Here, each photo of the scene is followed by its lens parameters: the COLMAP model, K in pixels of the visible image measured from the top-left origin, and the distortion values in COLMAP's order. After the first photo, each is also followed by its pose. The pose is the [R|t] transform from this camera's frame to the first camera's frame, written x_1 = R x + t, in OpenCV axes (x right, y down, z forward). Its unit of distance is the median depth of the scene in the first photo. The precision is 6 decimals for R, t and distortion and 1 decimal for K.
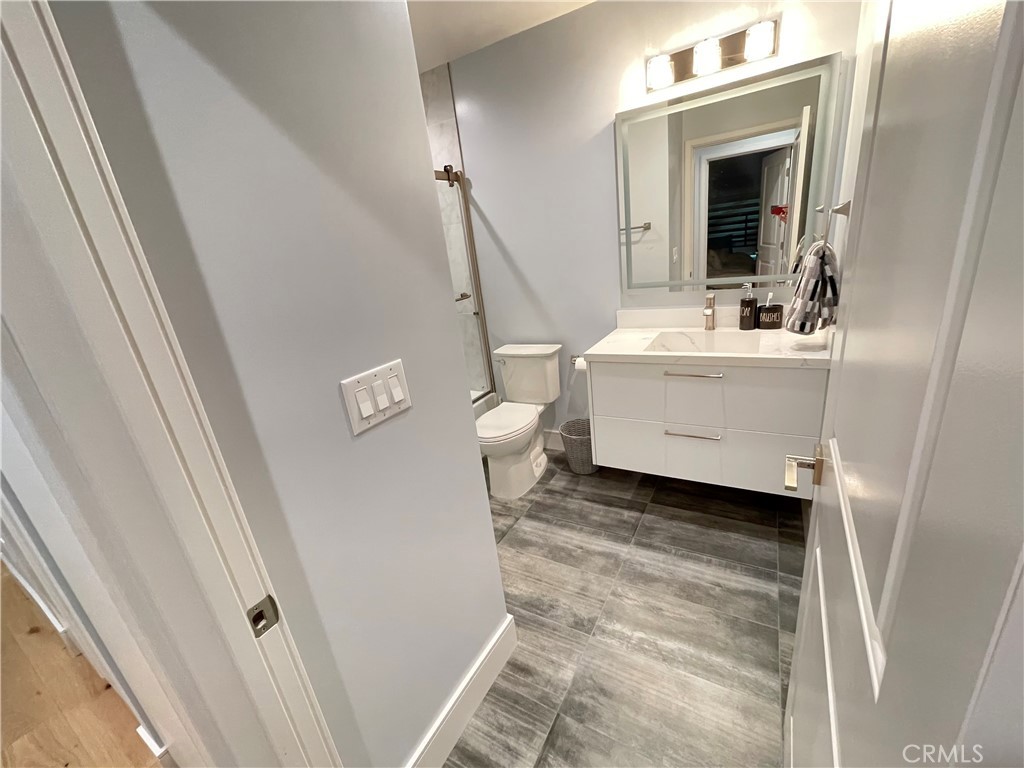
lens RADIAL K [[409.1, 0, 512.0], [0, 409.1, 384.0], [0, 0, 1]] dist [-0.002506, 0.000422]
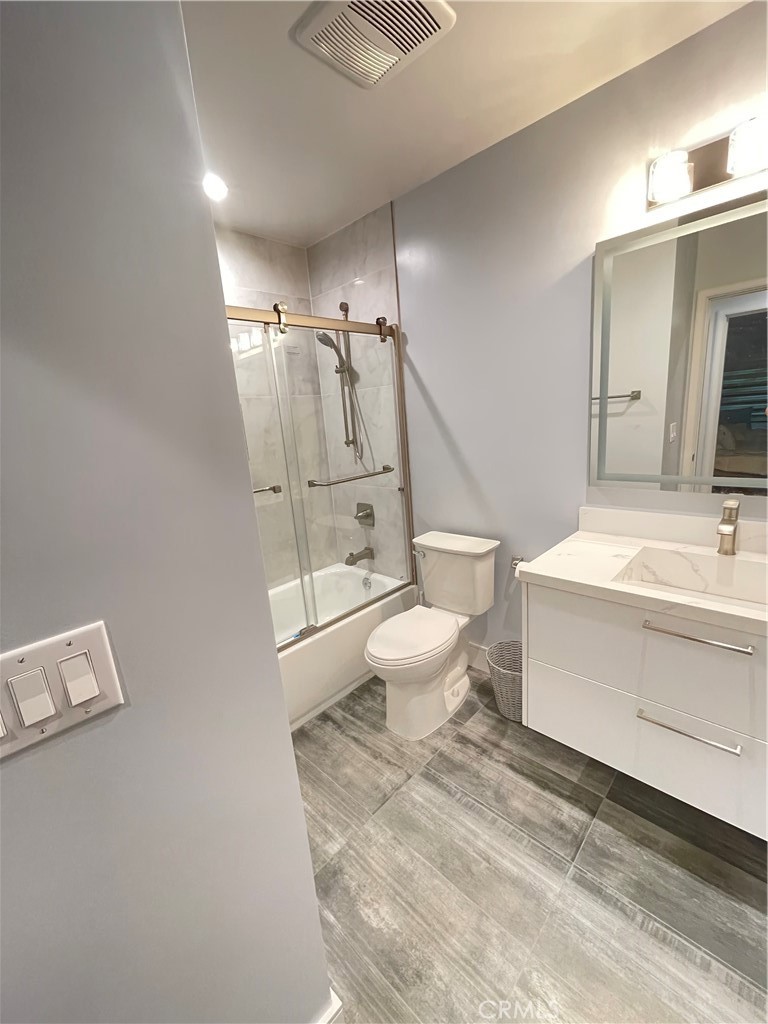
lens RADIAL K [[413.4, 0, 384.0], [0, 413.4, 512.0], [0, 0, 1]] dist [0.000174, 0.000487]
pose [[0.971504, 0.096918, -0.216303, 0.088654], [-0.112952, 0.991600, -0.063014, -0.095743], [0.208379, 0.085650, 0.974291, 0.236345]]
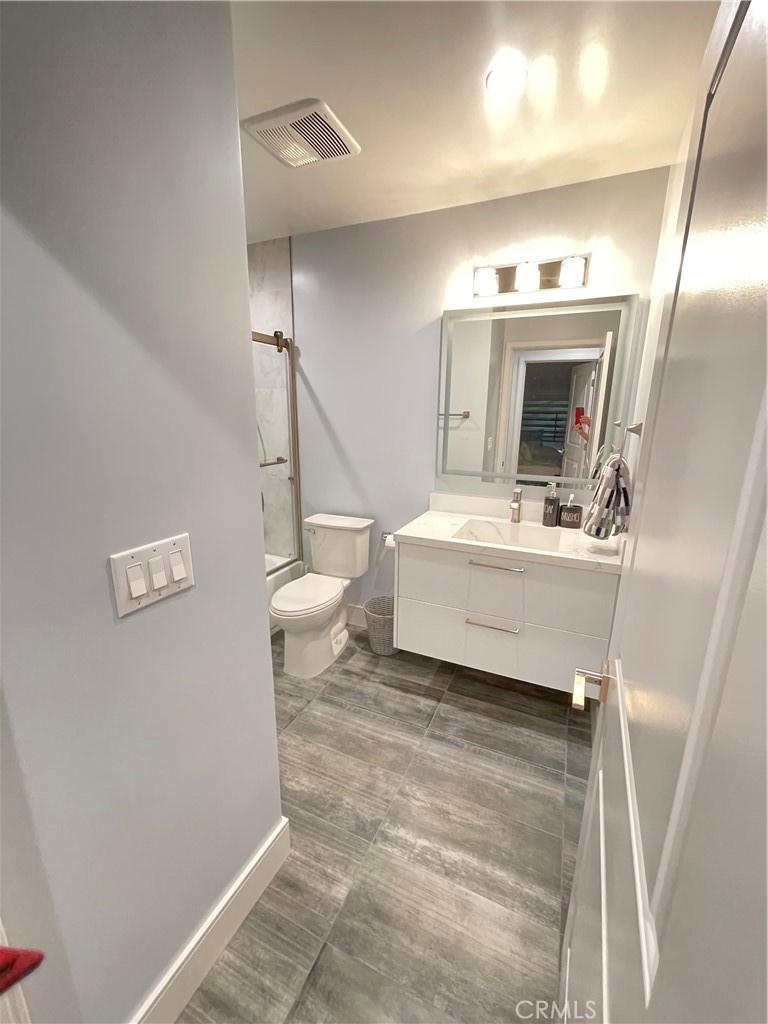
lens RADIAL K [[409.1, 0, 378.6], [0, 409.1, 511.7], [0, 0, 1]] dist [-0.002506, 0.000422]
pose [[0.987553, 0.103536, 0.118403, 0.015460], [-0.092373, 0.991069, -0.096176, -0.026826], [-0.127303, 0.084042, 0.988297, 0.017982]]
